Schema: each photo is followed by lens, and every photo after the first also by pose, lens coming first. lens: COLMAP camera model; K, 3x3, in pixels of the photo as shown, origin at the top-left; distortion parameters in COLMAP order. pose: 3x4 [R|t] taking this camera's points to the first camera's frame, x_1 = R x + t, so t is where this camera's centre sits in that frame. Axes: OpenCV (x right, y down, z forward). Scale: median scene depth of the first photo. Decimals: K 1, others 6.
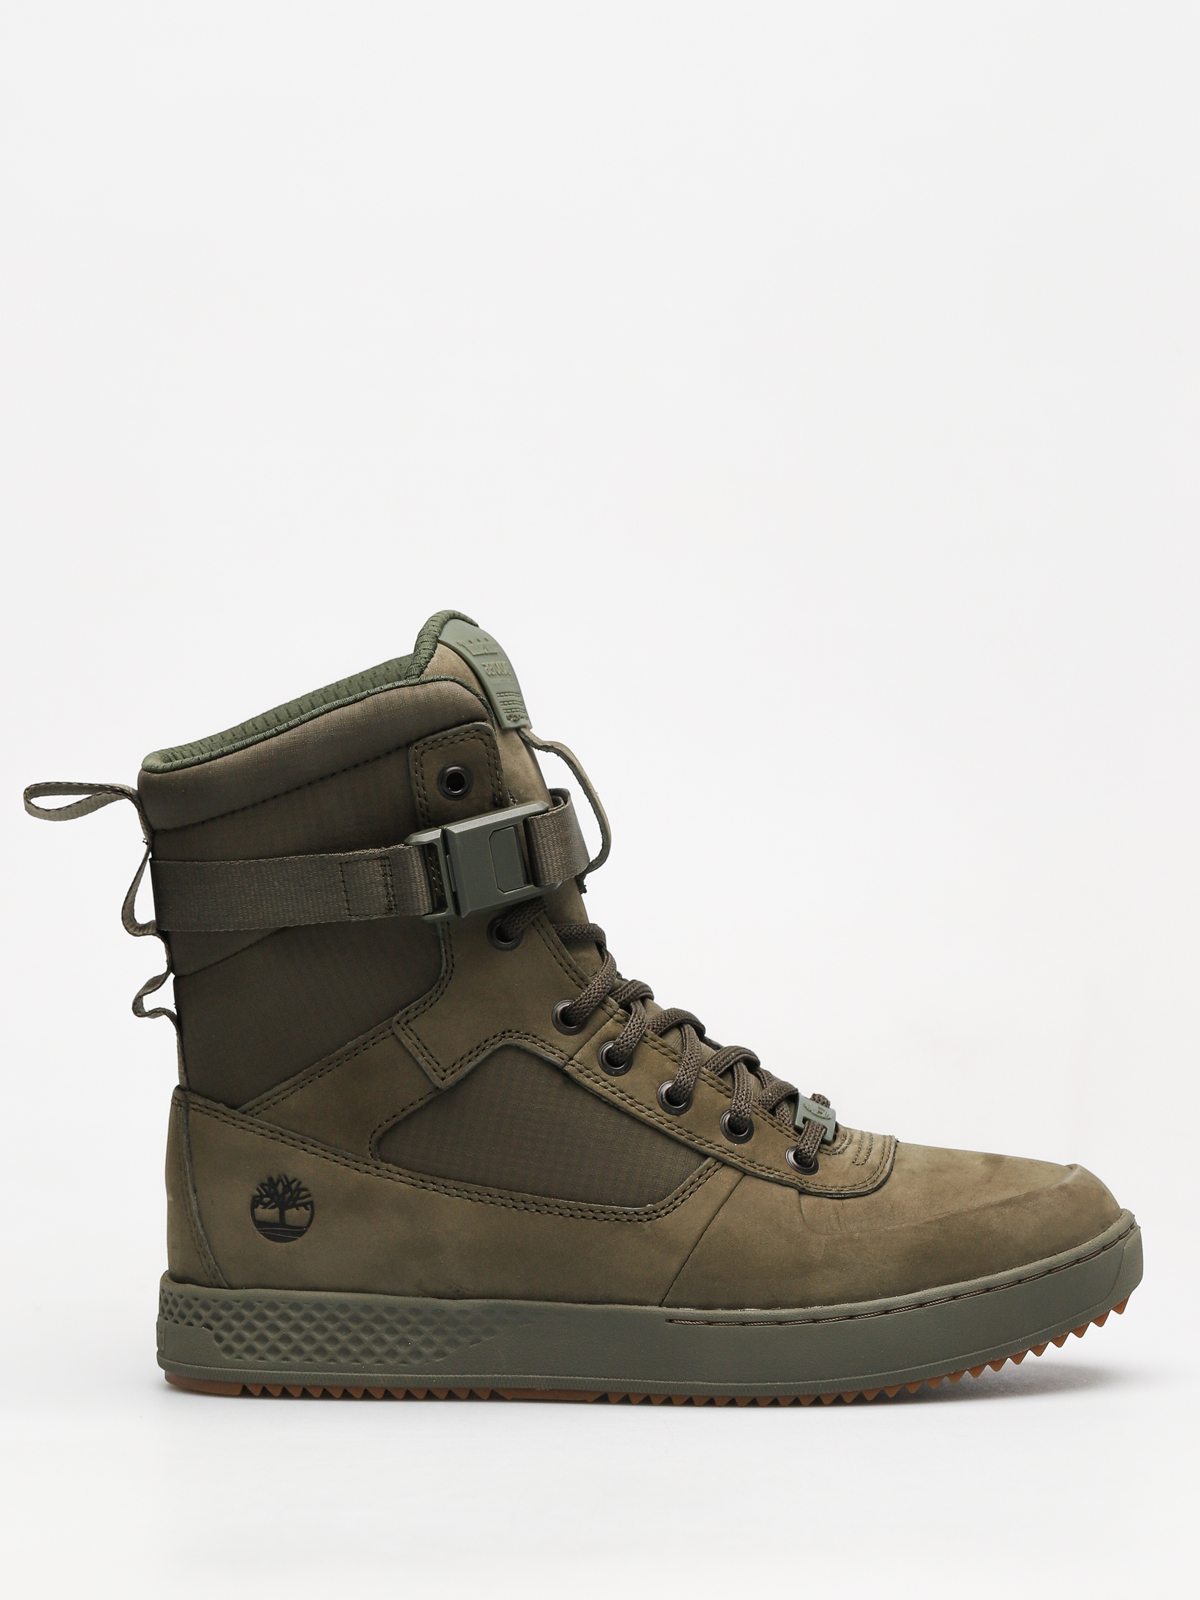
lens RADIAL K [[6712.9, 0, 600.0], [0, 6712.9, 800.0], [0, 0, 1]] dist [-0.075930, 4.626912]
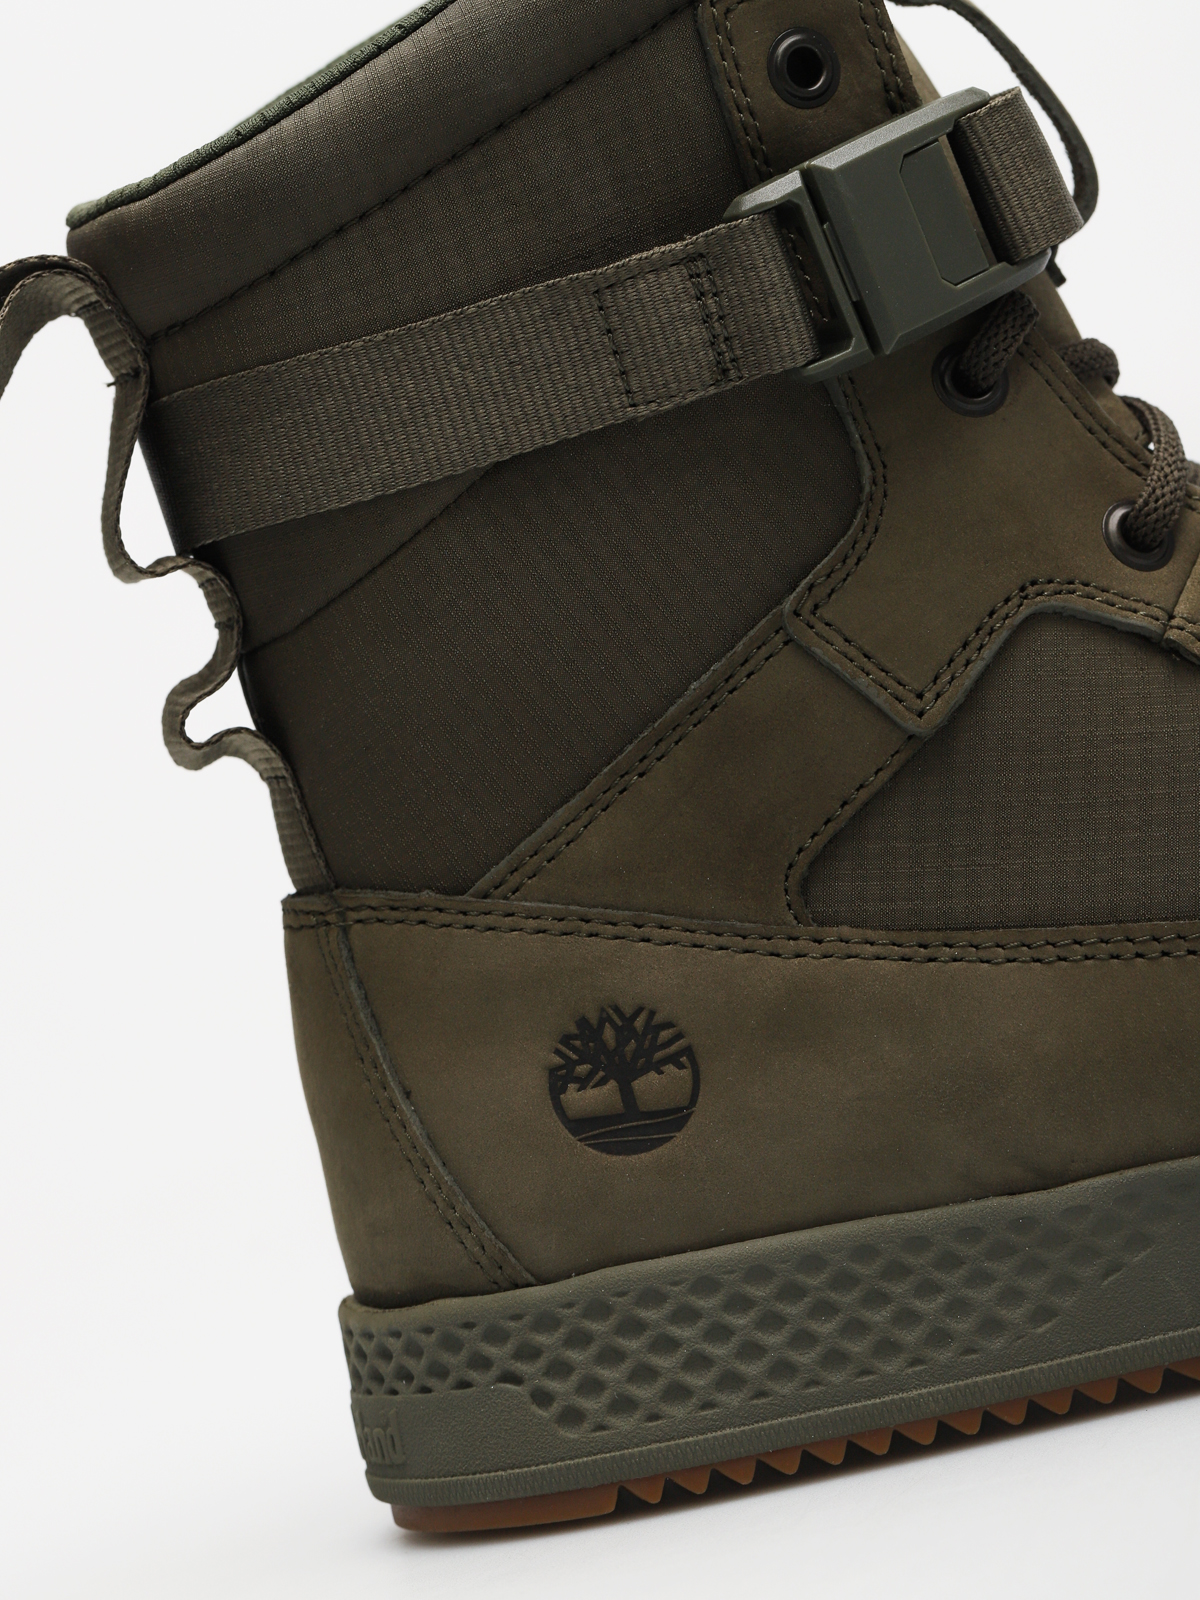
lens RADIAL K [[5113.7, 0, 600.0], [0, 5113.7, 800.0], [0, 0, 1]] dist [0.350559, -10.469040]
pose [[0.962428, -0.208640, 0.173784, -0.104836], [0.217344, 0.975556, -0.032438, 0.053541], [-0.162769, 0.068990, 0.984249, 0.663317]]
